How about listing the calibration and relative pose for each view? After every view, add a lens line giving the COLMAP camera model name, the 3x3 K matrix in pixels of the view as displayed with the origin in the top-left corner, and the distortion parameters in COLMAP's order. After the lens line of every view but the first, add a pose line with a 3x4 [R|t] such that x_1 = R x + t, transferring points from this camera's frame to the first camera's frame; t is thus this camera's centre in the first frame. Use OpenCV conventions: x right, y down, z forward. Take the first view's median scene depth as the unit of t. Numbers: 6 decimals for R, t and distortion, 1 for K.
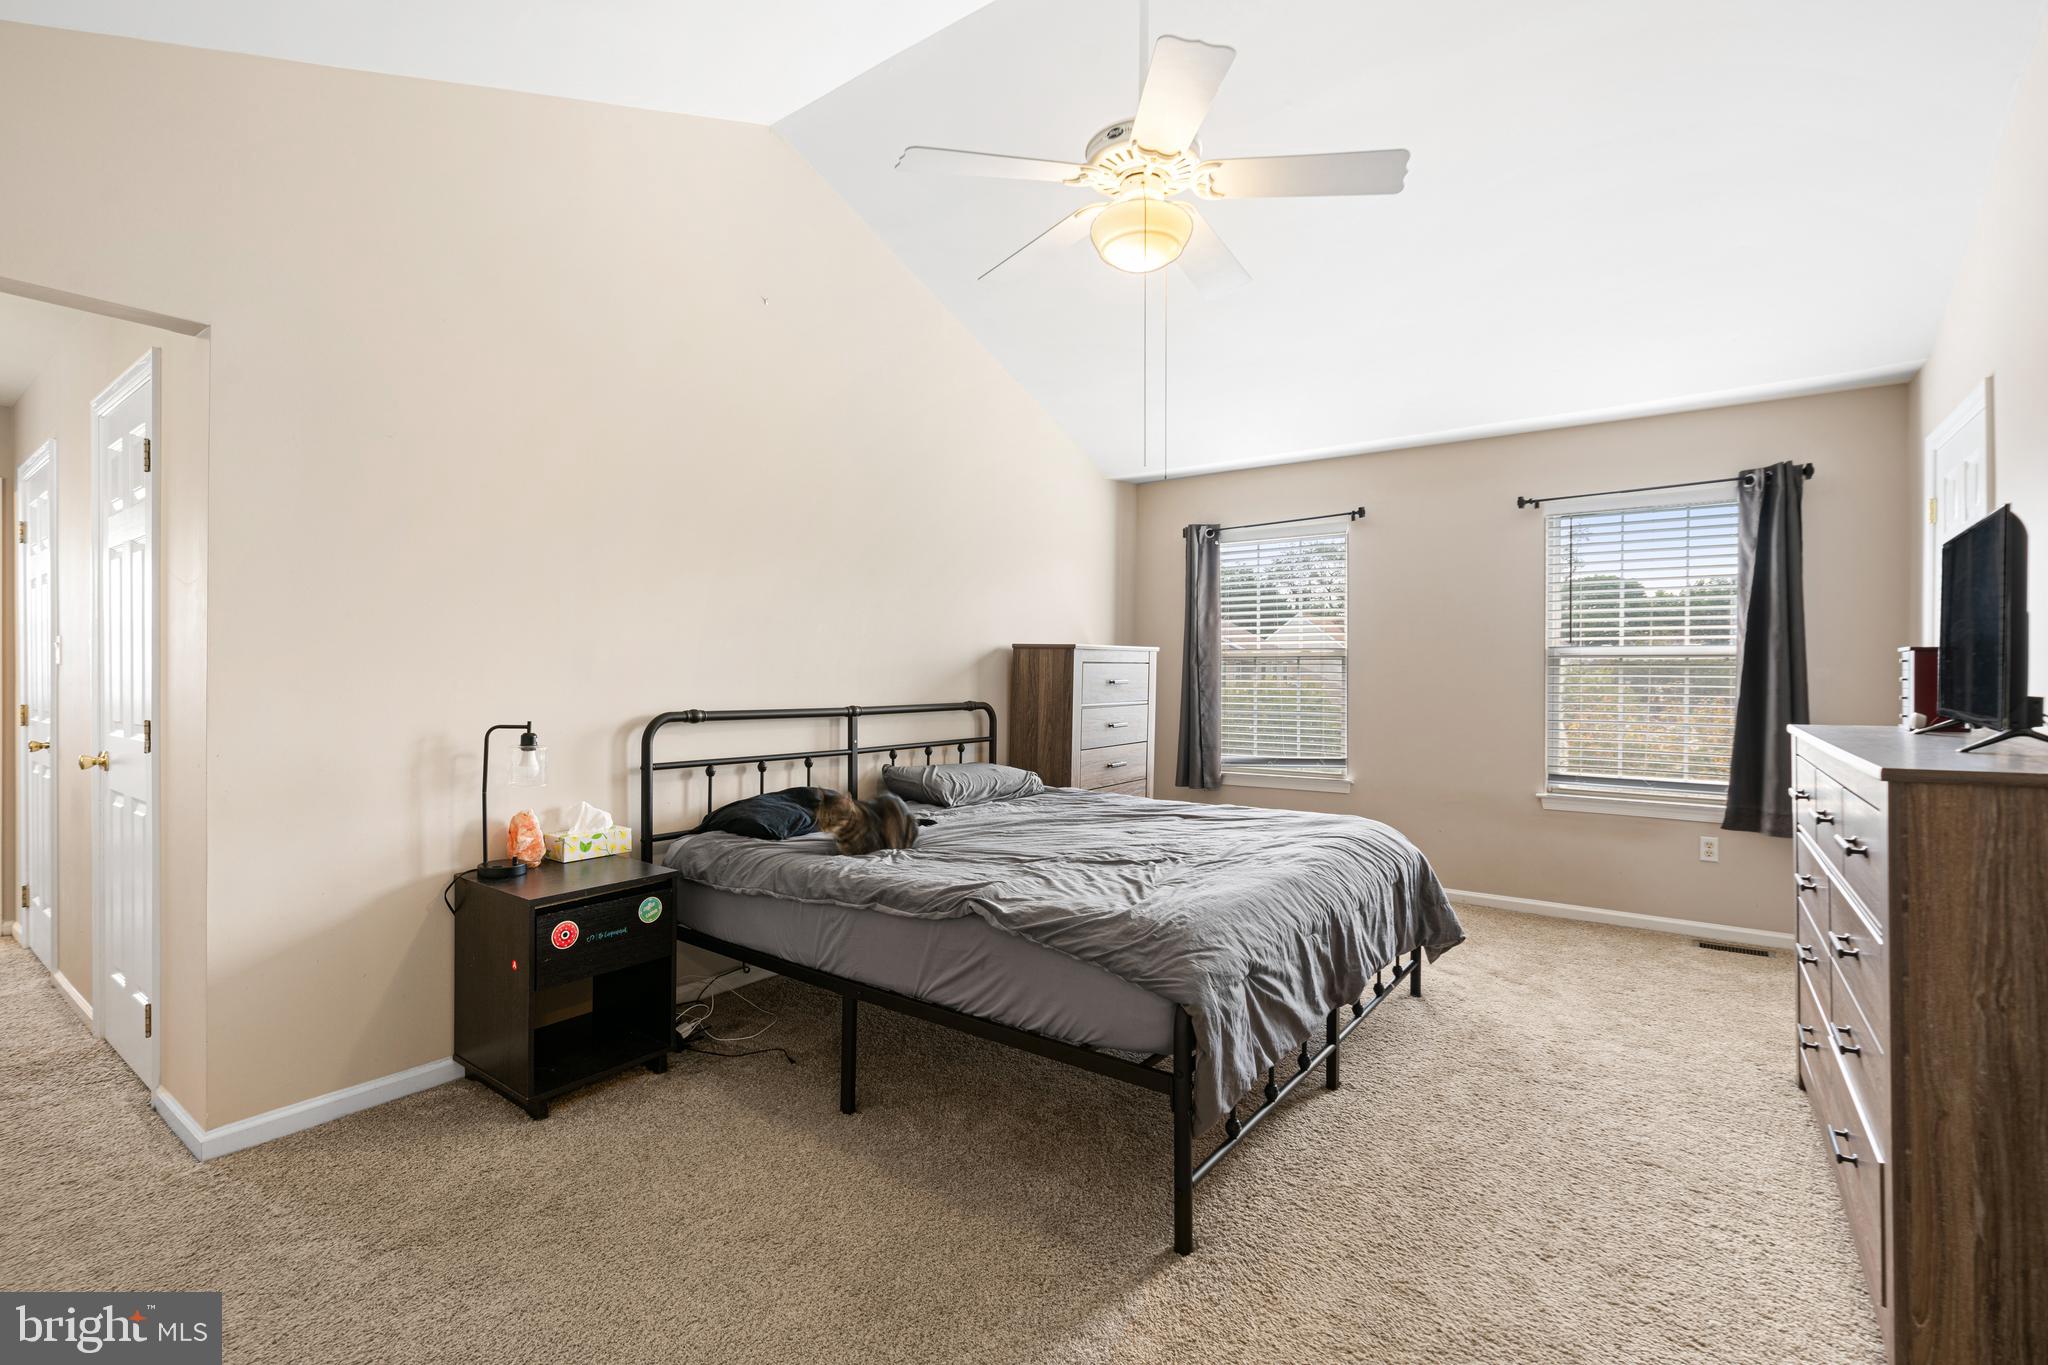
lens RADIAL K [[920.9, 0, 1024.0], [0, 920.9, 682.5], [0, 0, 1]] dist [-0.001838, -0.000217]
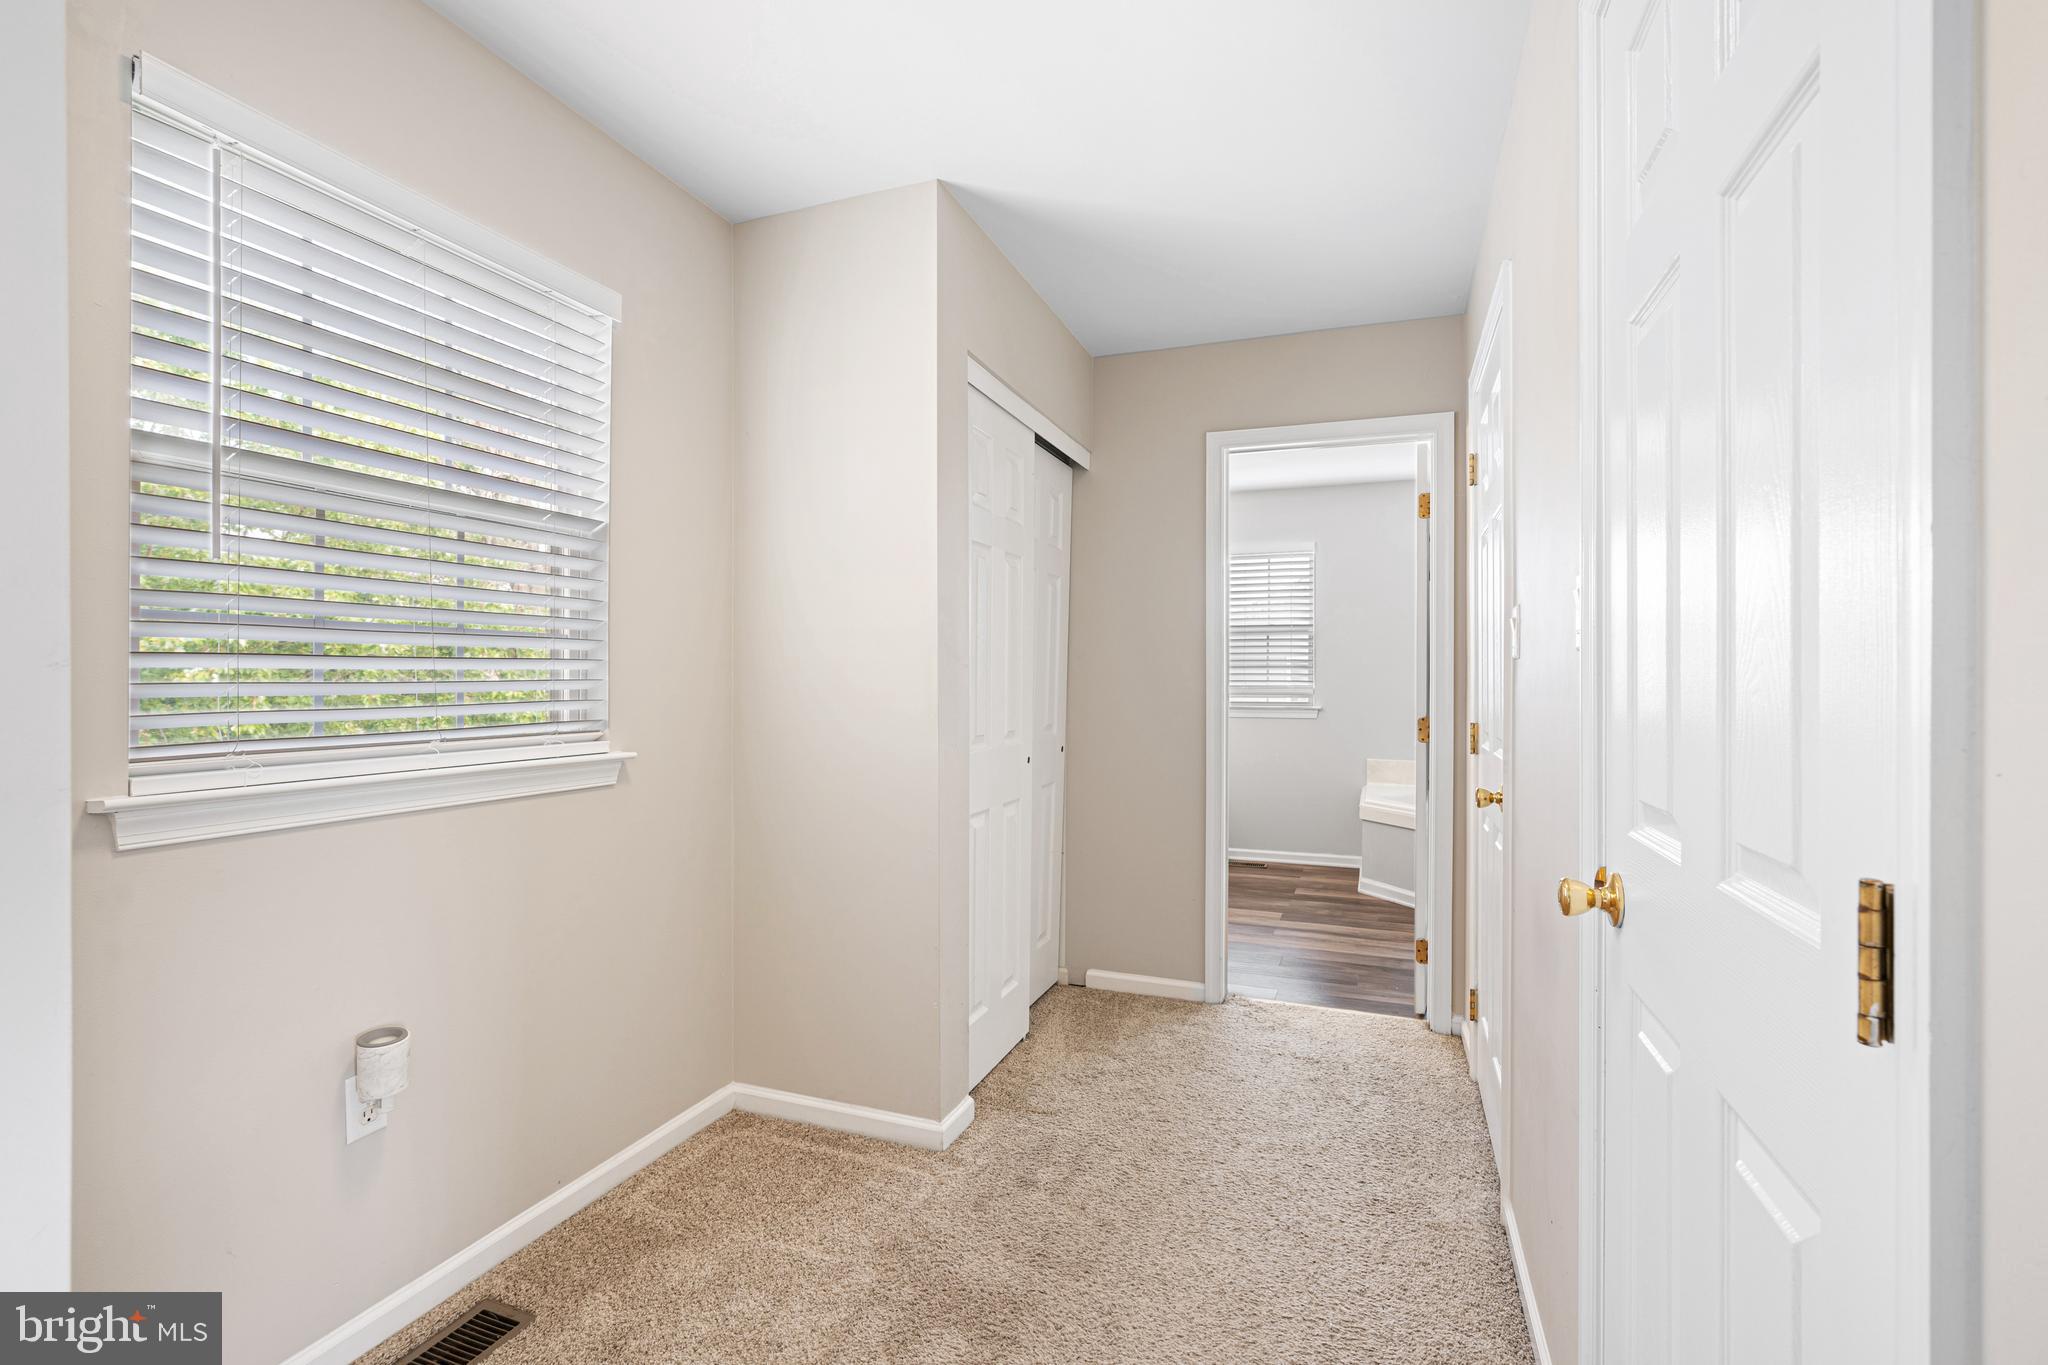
lens RADIAL K [[920.9, 0, 1024.0], [0, 920.9, 682.5], [0, 0, 1]] dist [-0.001838, -0.000217]
pose [[0.270836, -0.004176, -0.962616, -0.573881], [-0.008566, 0.999941, -0.006748, 0.001314], [0.962587, 0.010074, 0.270784, 0.542934]]
